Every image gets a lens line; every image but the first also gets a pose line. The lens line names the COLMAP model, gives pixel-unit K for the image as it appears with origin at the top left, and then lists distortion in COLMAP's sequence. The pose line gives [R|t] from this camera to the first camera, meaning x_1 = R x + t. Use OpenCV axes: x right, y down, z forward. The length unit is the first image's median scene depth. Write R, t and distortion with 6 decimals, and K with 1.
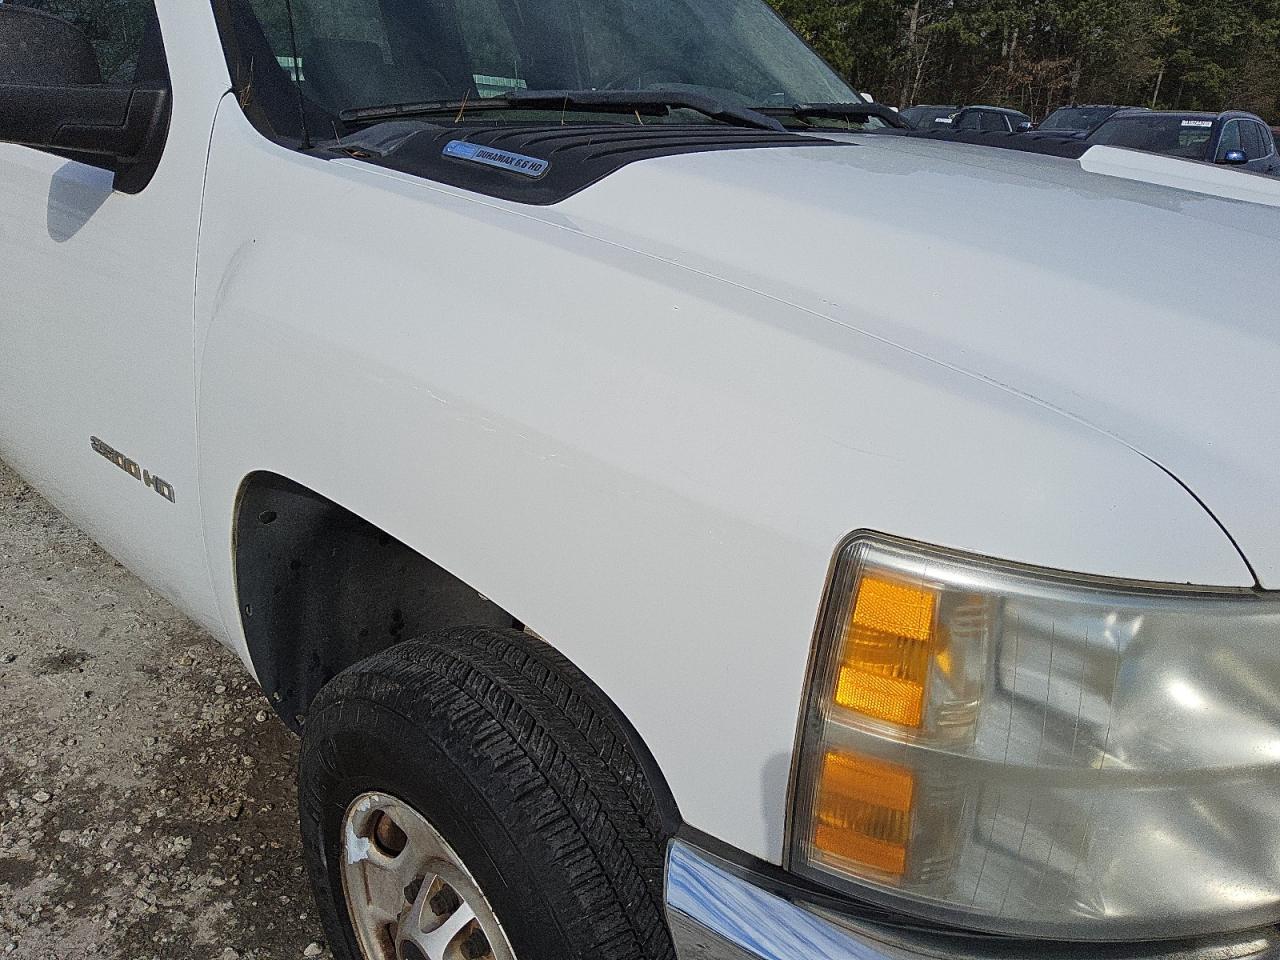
lens RADIAL K [[1017.3, 0, 640.6], [0, 1017.3, 485.1], [0, 0, 1]] dist [0.016015, -0.039306]
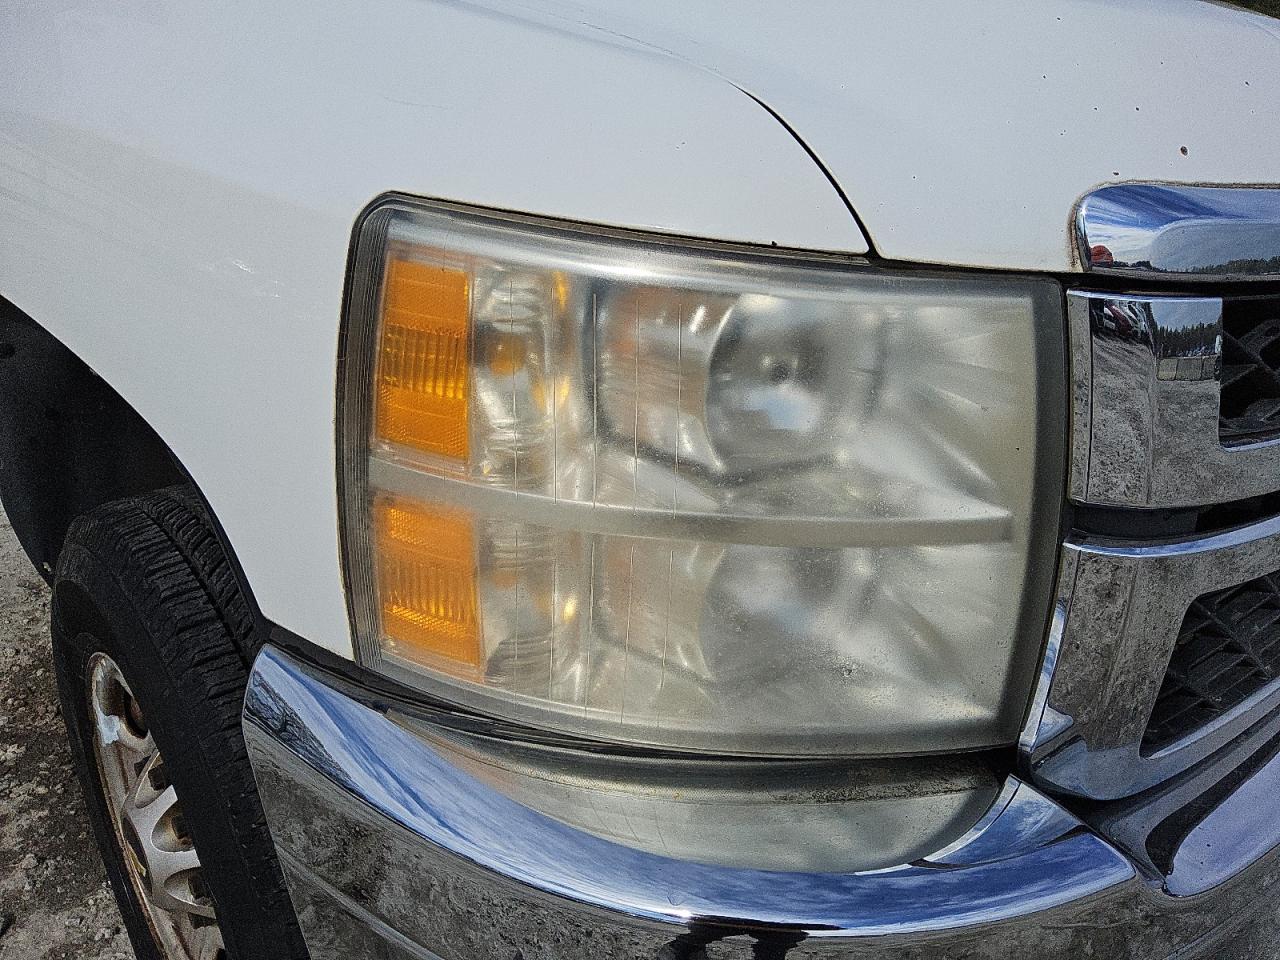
lens RADIAL K [[1017.3, 0, 644.8], [0, 1017.3, 483.3], [0, 0, 1]] dist [0.016015, -0.039306]
pose [[0.999298, 0.025107, -0.027822, 0.184714], [-0.025059, 0.999684, 0.002106, 0.108214], [0.027866, -0.001407, 0.999611, 0.097575]]
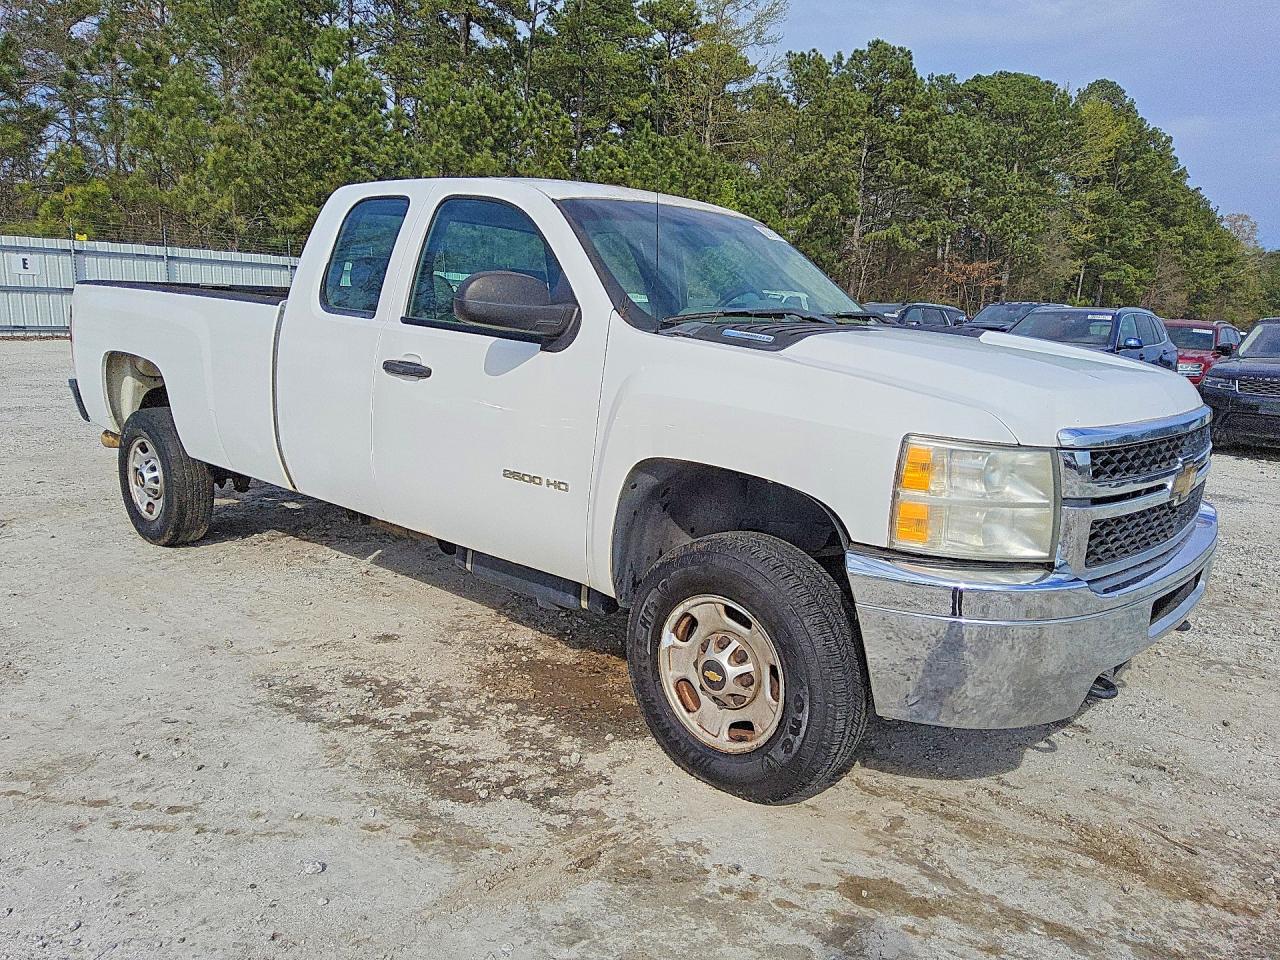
lens RADIAL K [[1017.3, 0, 612.1], [0, 1017.3, 466.7], [0, 0, 1]] dist [0.016015, -0.039306]
pose [[0.999914, -0.003373, 0.012637, -0.362358], [0.005761, 0.980979, -0.194028, 0.353866], [-0.011742, 0.194084, 0.980915, -1.029969]]
